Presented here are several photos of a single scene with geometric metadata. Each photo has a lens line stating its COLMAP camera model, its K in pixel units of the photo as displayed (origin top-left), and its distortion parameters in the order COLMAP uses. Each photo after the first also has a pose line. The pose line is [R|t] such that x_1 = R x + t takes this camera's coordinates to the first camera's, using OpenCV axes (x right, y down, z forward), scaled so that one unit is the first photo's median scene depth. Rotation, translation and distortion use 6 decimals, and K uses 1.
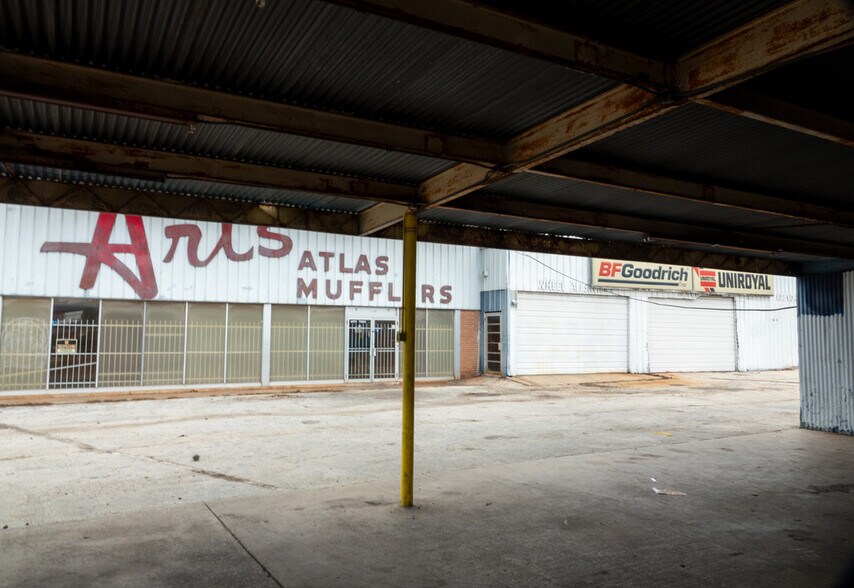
lens RADIAL K [[669.9, 0, 429.1], [0, 669.9, 289.6], [0, 0, 1]] dist [0.018095, 0.000610]
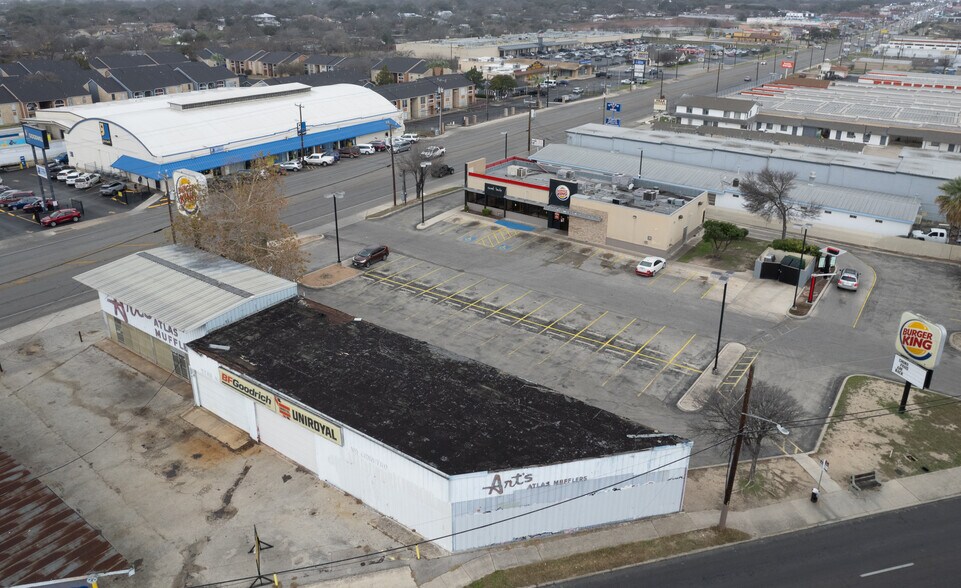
lens RADIAL K [[687.0, 0, 493.8], [0, 687.0, 236.0], [0, 0, 1]] dist [-0.049856, 0.003250]
pose [[0.423332, 0.303453, -0.853643, 2.277570], [0.060487, 0.930668, 0.360830, -1.122641], [0.903953, -0.204385, 0.375626, 1.253593]]
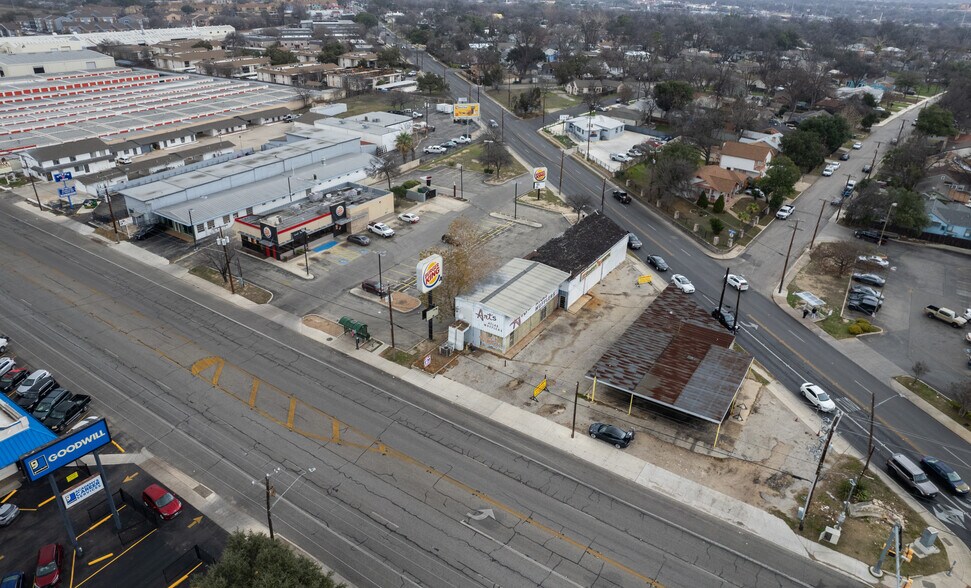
lens RADIAL K [[624.2, 0, 486.4], [0, 624.2, 268.1], [0, 0, 1]] dist [-0.073562, 0.065633]
pose [[0.895423, -0.178496, 0.407869, -2.120254], [-0.052075, 0.867835, 0.494115, -2.258579], [-0.442161, -0.463682, 0.767785, -1.894460]]
